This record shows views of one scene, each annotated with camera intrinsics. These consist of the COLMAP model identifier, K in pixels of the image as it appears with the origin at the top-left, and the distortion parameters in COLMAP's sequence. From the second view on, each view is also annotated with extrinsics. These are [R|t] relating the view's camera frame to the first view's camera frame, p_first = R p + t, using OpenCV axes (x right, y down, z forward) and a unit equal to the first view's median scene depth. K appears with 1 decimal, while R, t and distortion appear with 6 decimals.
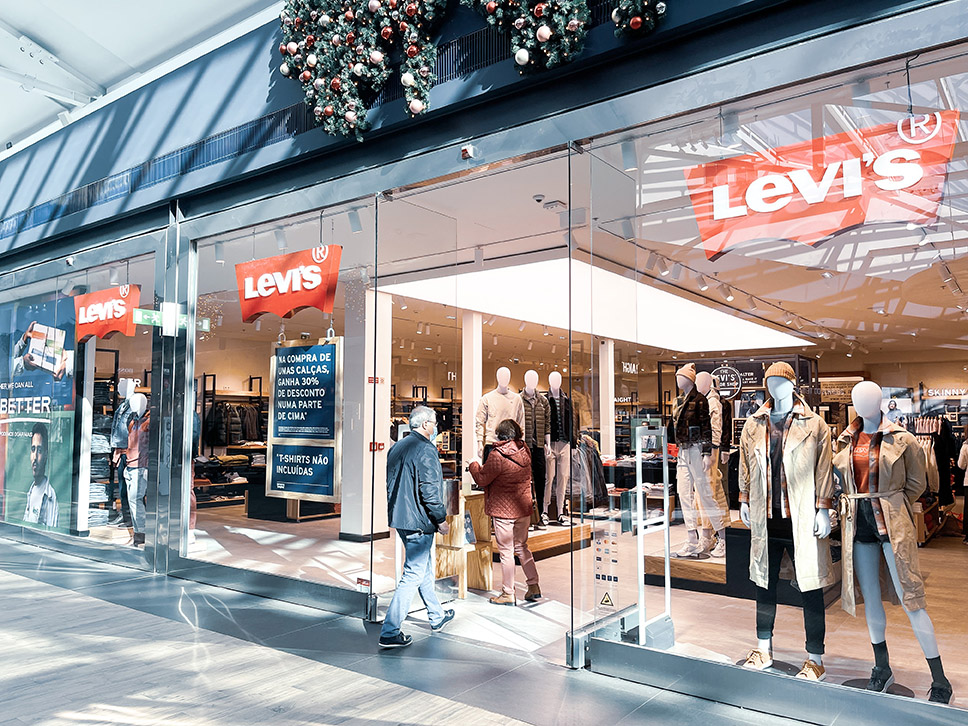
lens RADIAL K [[729.2, 0, 481.1], [0, 729.2, 364.0], [0, 0, 1]] dist [0.006696, -0.000452]
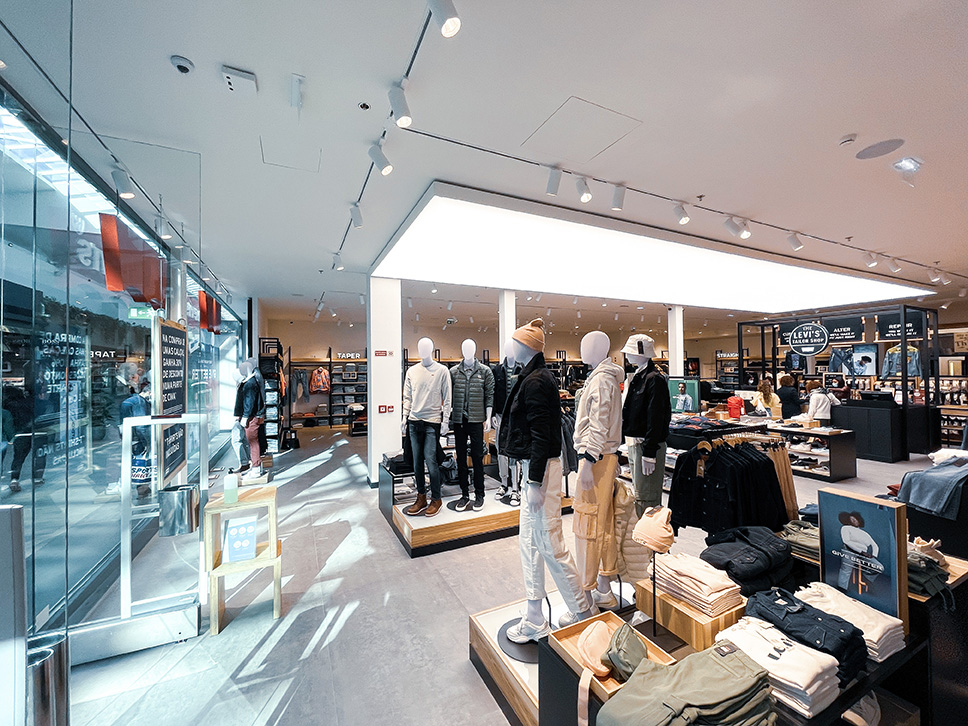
lens RADIAL K [[389.0, 0, 487.9], [0, 389.0, 364.1], [0, 0, 1]] dist [0.001825, 0.000276]
pose [[0.895724, -0.018668, -0.444218, 0.175673], [0.048725, 0.997222, 0.056341, 0.007708], [0.441932, -0.072111, 0.894146, 0.313419]]
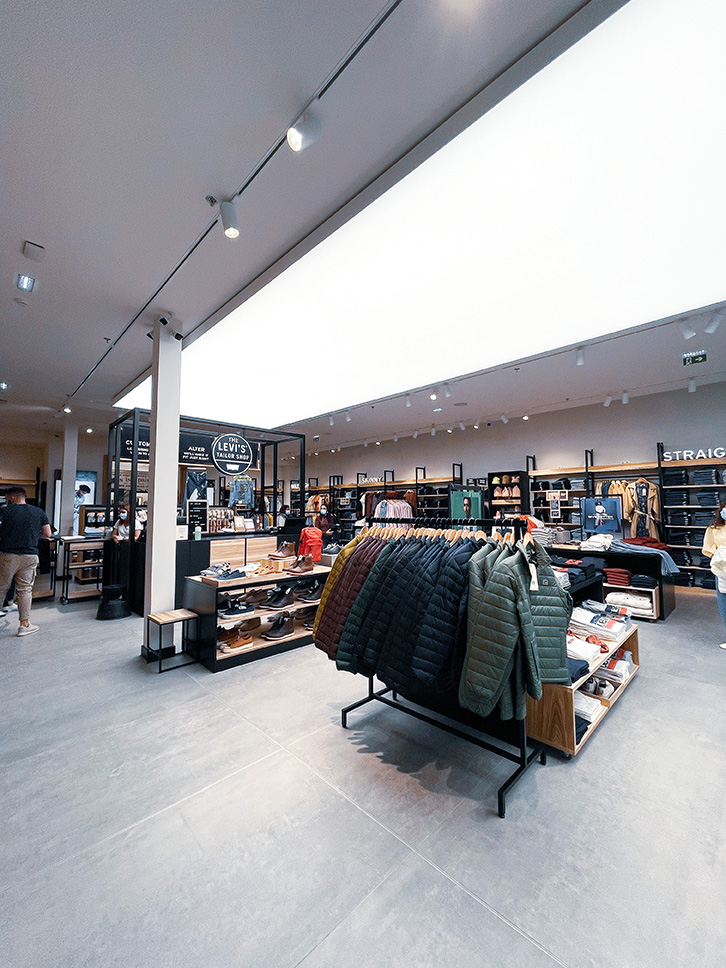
lens RADIAL K [[389.0, 0, 365.9], [0, 389.0, 485.3], [0, 0, 1]] dist [0.001825, 0.000276]
pose [[0.144672, 0.058984, 0.987720, -0.062343], [-0.074802, 0.996017, -0.048523, 0.069848], [-0.986648, -0.066863, 0.148508, 0.800916]]
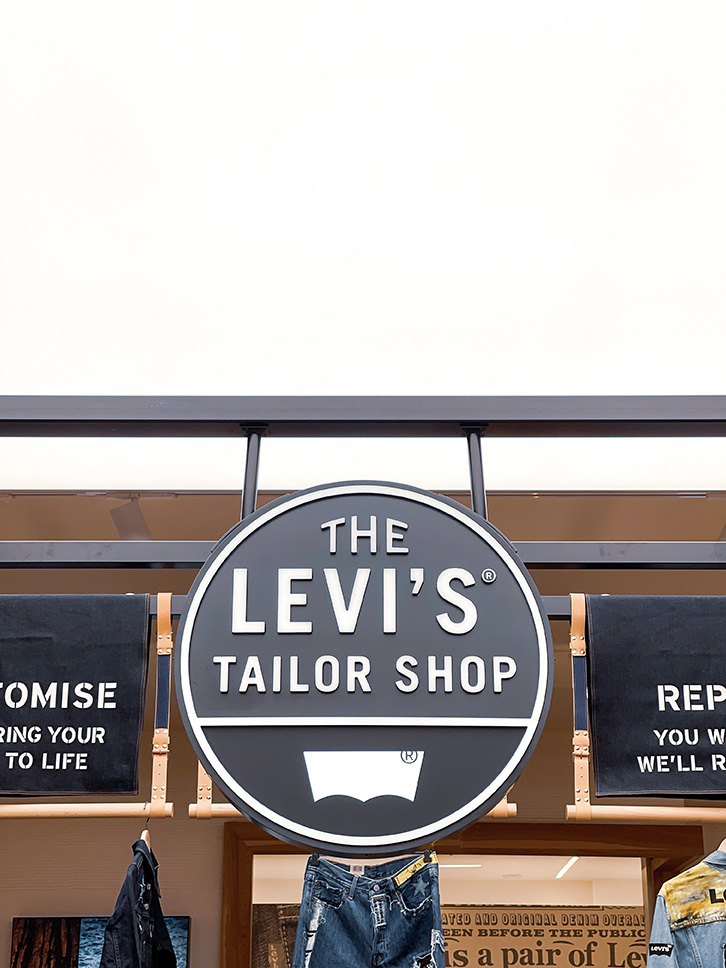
lens RADIAL K [[1796.1, 0, 361.1], [0, 1796.1, 484.4], [0, 0, 1]] dist [0.093798, 0.000000]
pose [[0.798132, 0.191320, 0.571299, 0.207169], [-0.044932, 0.964502, -0.260227, 0.062938], [-0.600805, 0.182025, 0.778396, 0.835913]]
